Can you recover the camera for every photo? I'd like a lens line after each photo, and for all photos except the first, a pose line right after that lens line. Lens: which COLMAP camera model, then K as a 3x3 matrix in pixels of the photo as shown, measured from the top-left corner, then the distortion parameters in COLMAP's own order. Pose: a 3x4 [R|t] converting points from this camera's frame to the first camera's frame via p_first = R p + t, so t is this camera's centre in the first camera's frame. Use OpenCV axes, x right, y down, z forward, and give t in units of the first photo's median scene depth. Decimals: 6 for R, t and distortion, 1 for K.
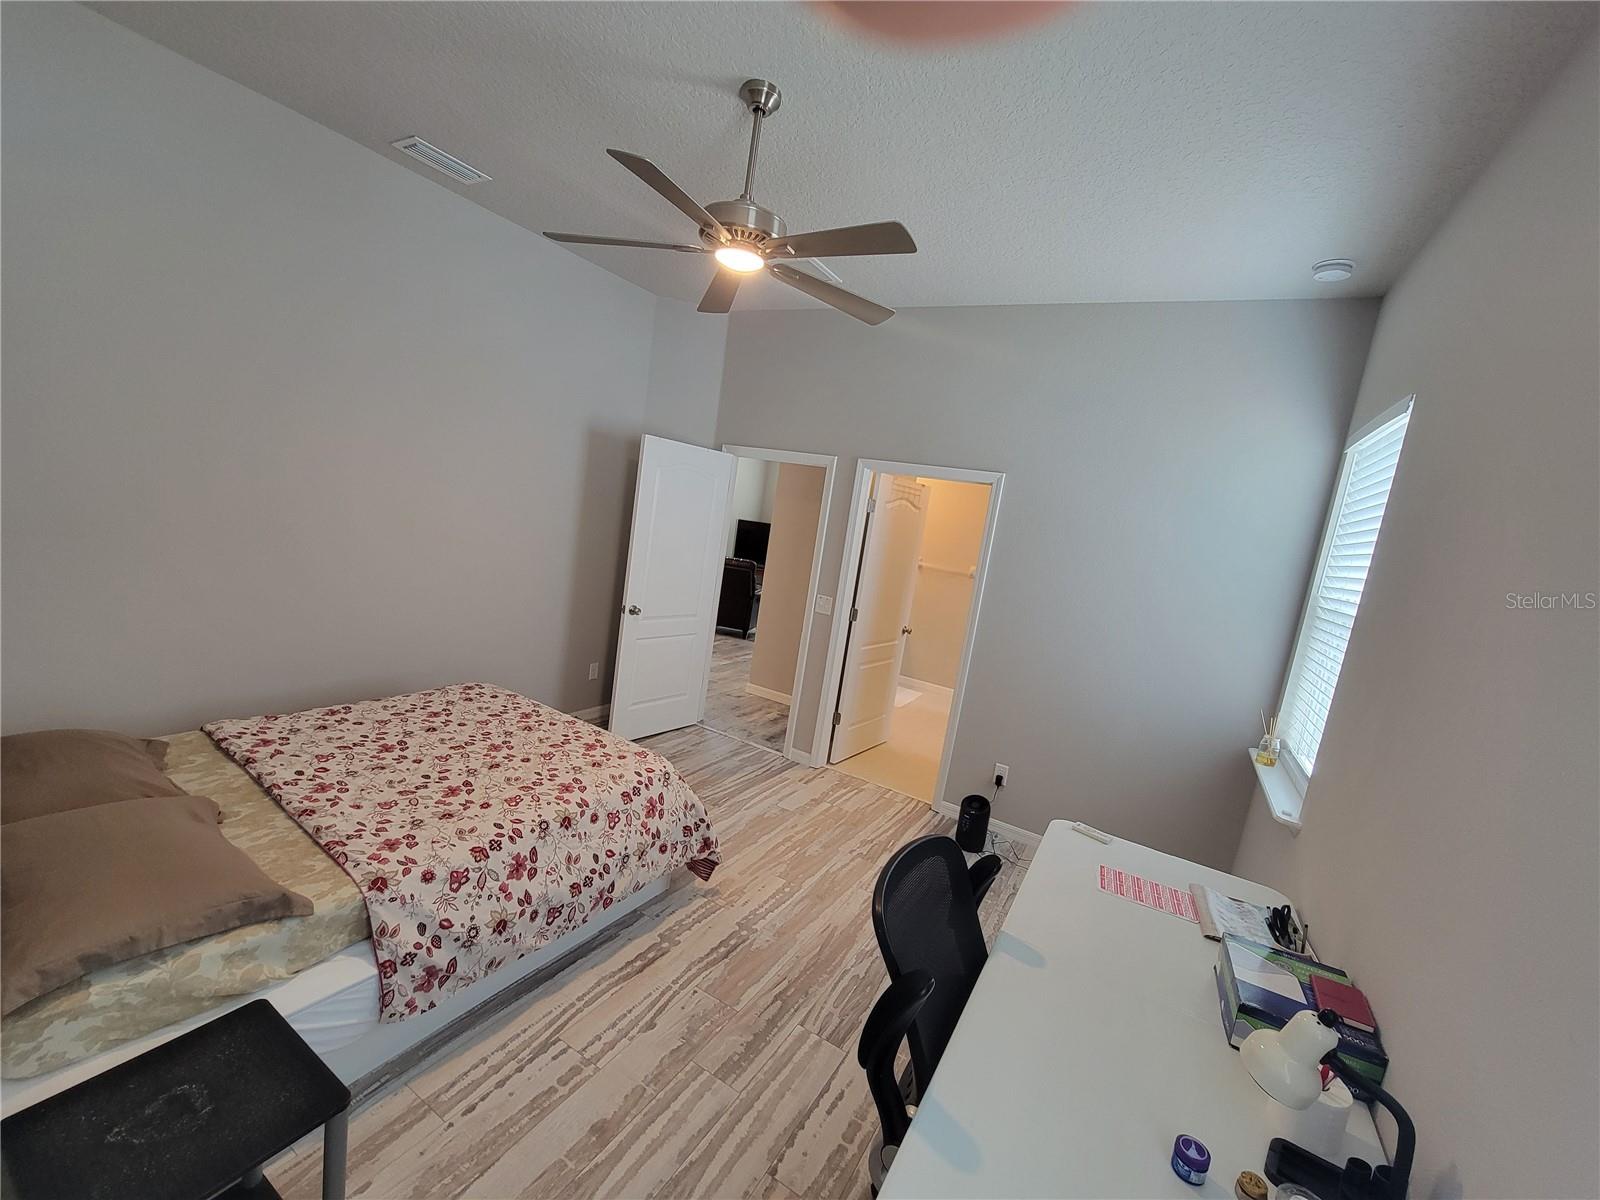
lens RADIAL K [[656.5, 0, 803.8], [0, 656.5, 602.9], [0, 0, 1]] dist [-0.002170, -0.000939]
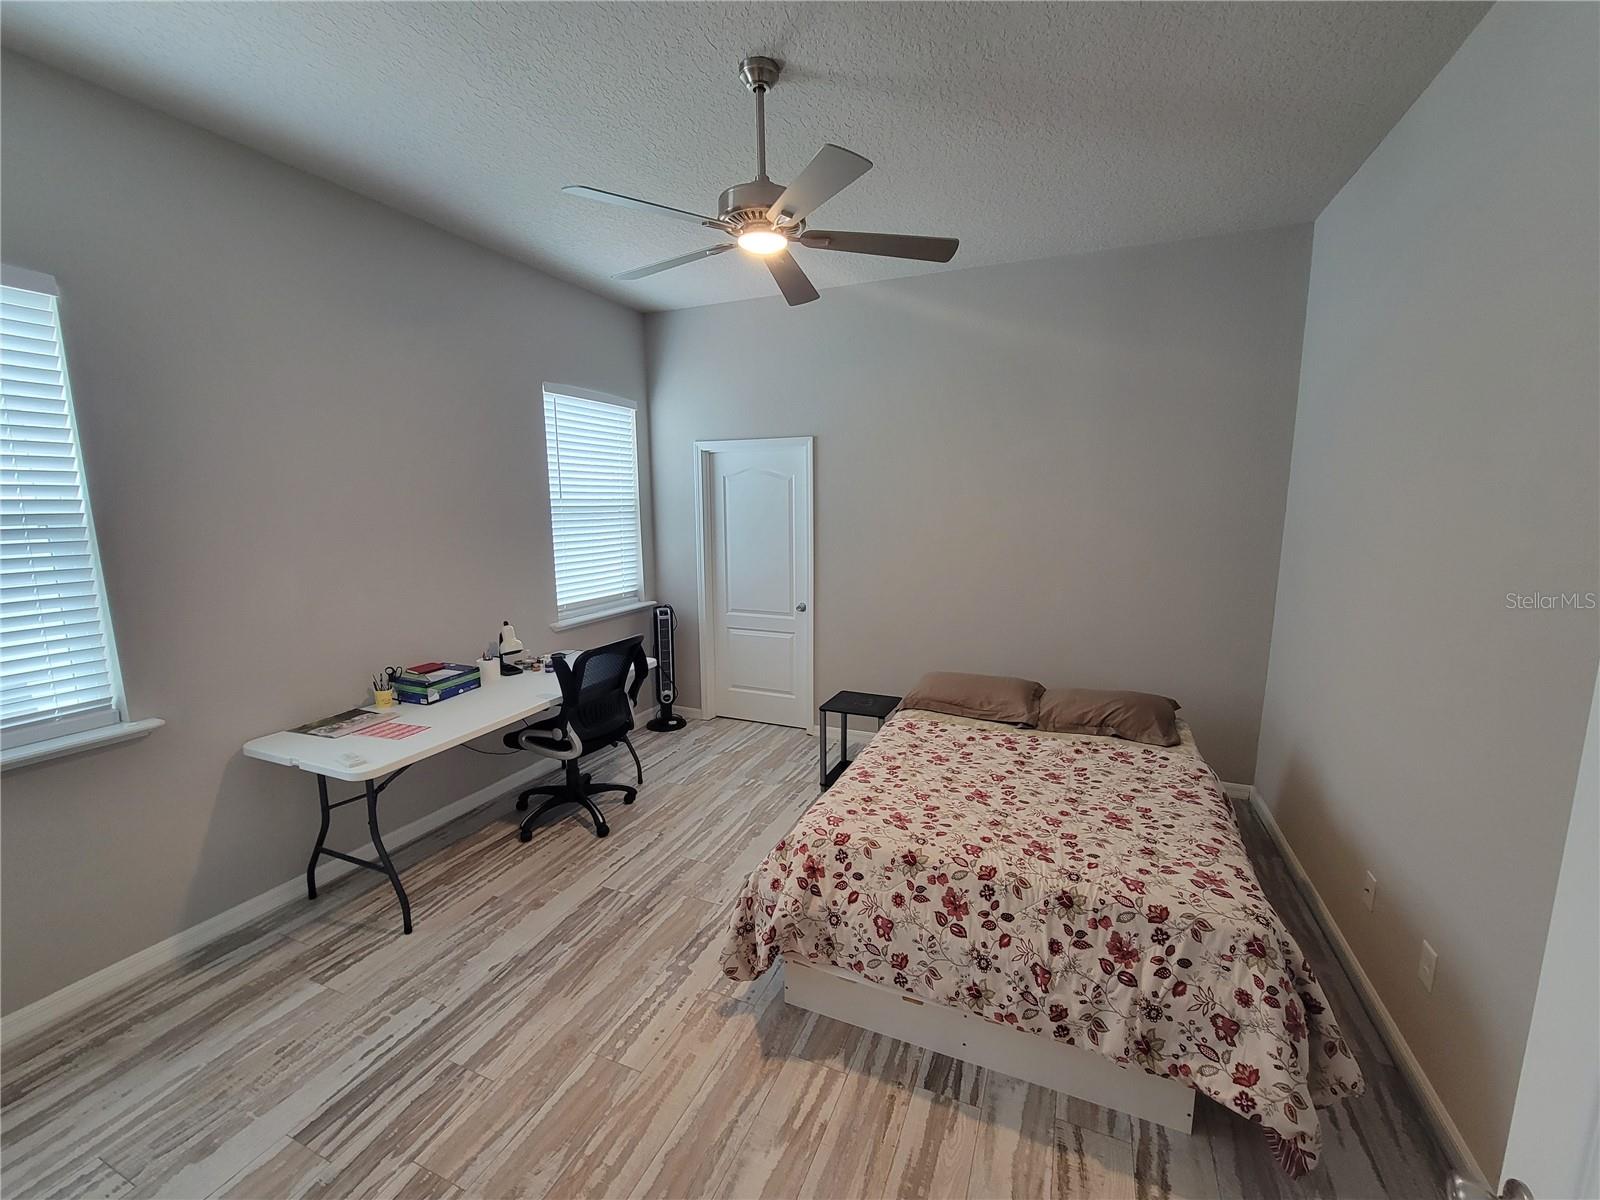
lens RADIAL K [[656.5, 0, 803.8], [0, 656.5, 602.9], [0, 0, 1]] dist [-0.002170, -0.000939]
pose [[-0.982965, -0.119227, -0.139872, -0.077678], [-0.154674, 0.947705, 0.279163, -0.262931], [0.099274, 0.296042, -0.950002, 1.886546]]
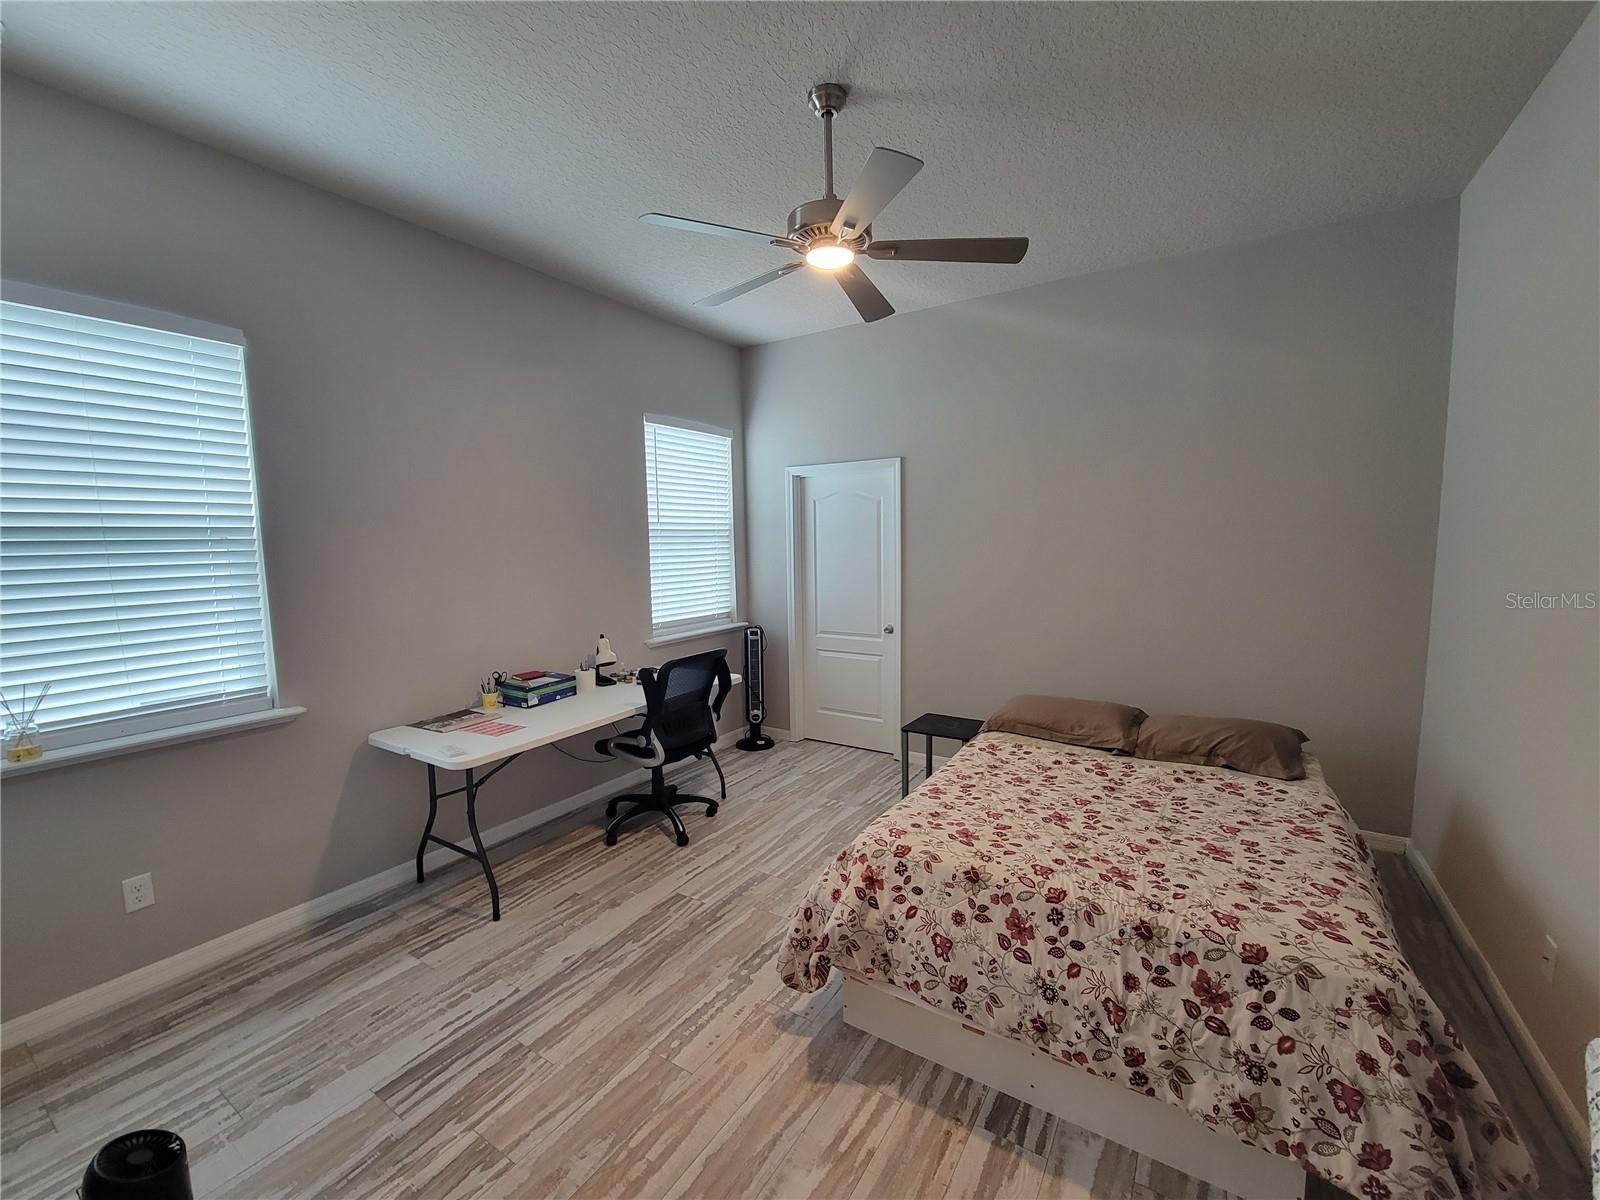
lens RADIAL K [[656.5, 0, 803.8], [0, 656.5, 602.9], [0, 0, 1]] dist [-0.002170, -0.000939]
pose [[-0.990688, -0.132540, 0.031151, -0.145258], [-0.120772, 0.961105, 0.248379, -0.228130], [-0.062860, 0.242303, -0.968162, 1.898255]]
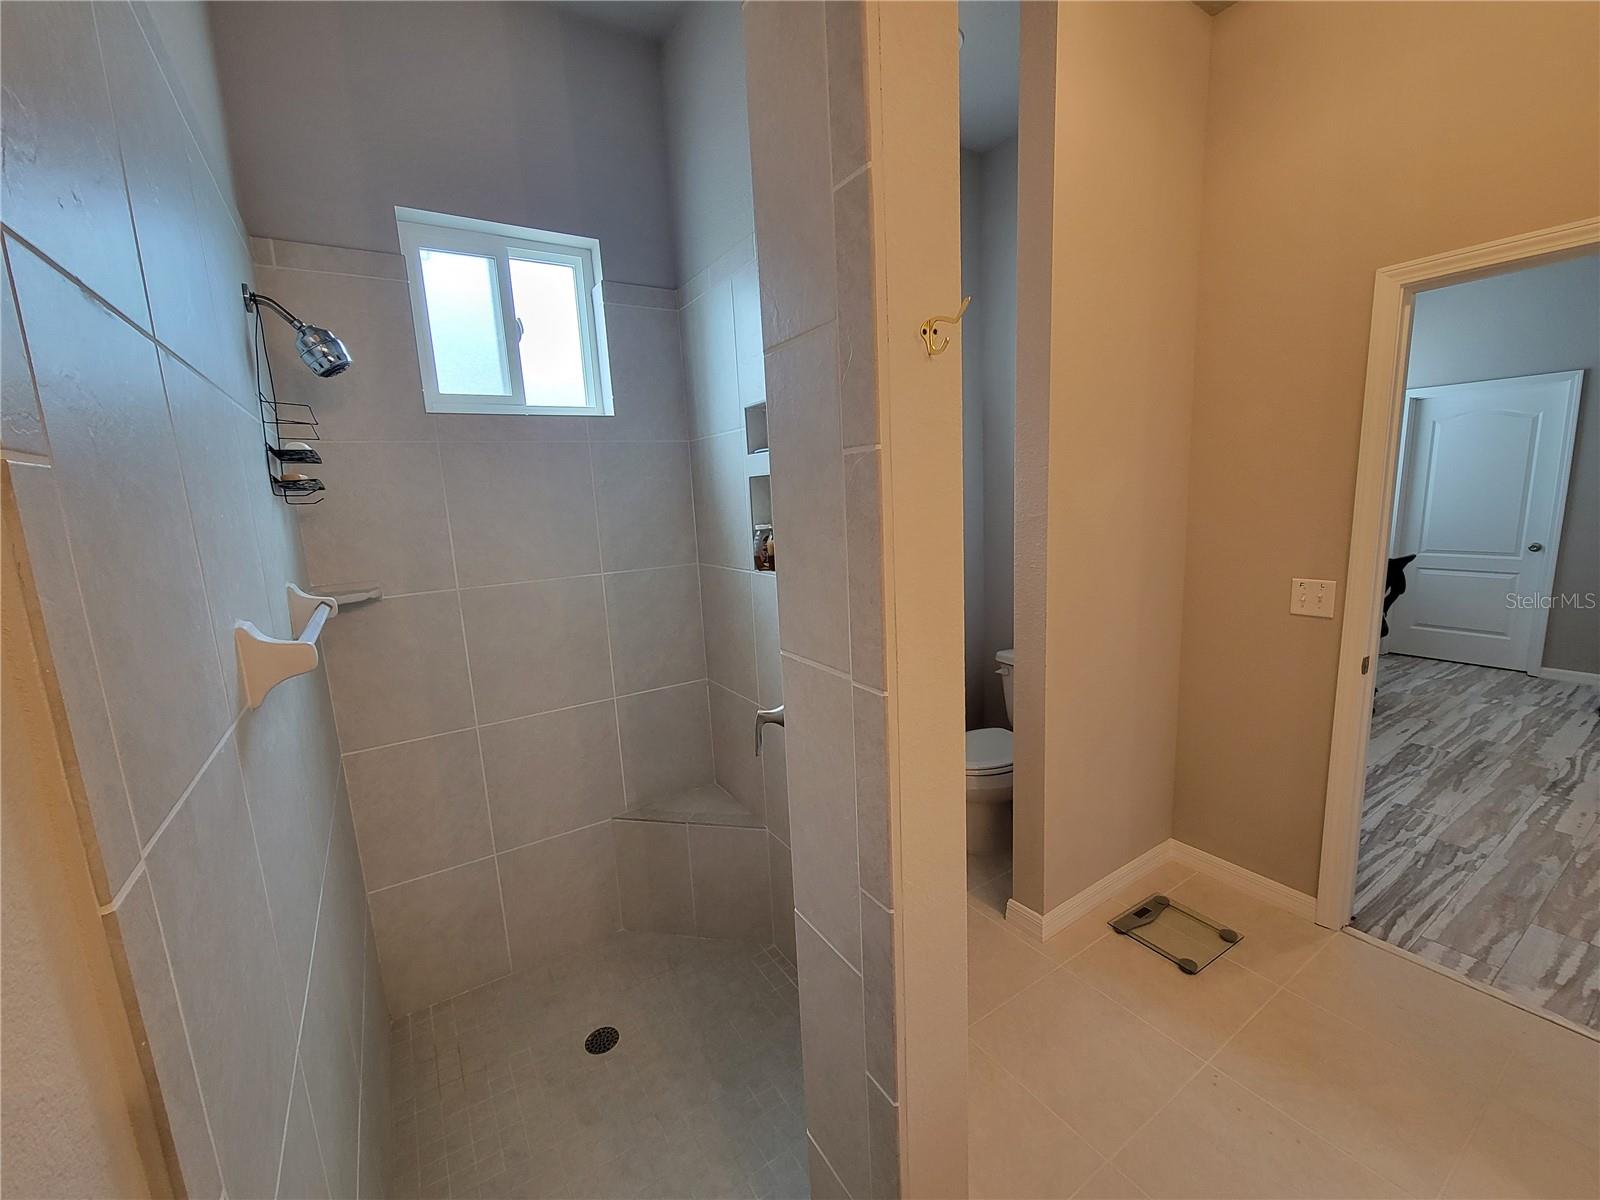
lens RADIAL K [[656.5, 0, 803.8], [0, 656.5, 602.9], [0, 0, 1]] dist [-0.002170, -0.000939]
pose [[-0.886536, -0.179411, 0.426456, 0.697385], [-0.016143, 0.933185, 0.359034, -0.207300], [-0.462377, 0.311412, -0.830199, 2.662598]]
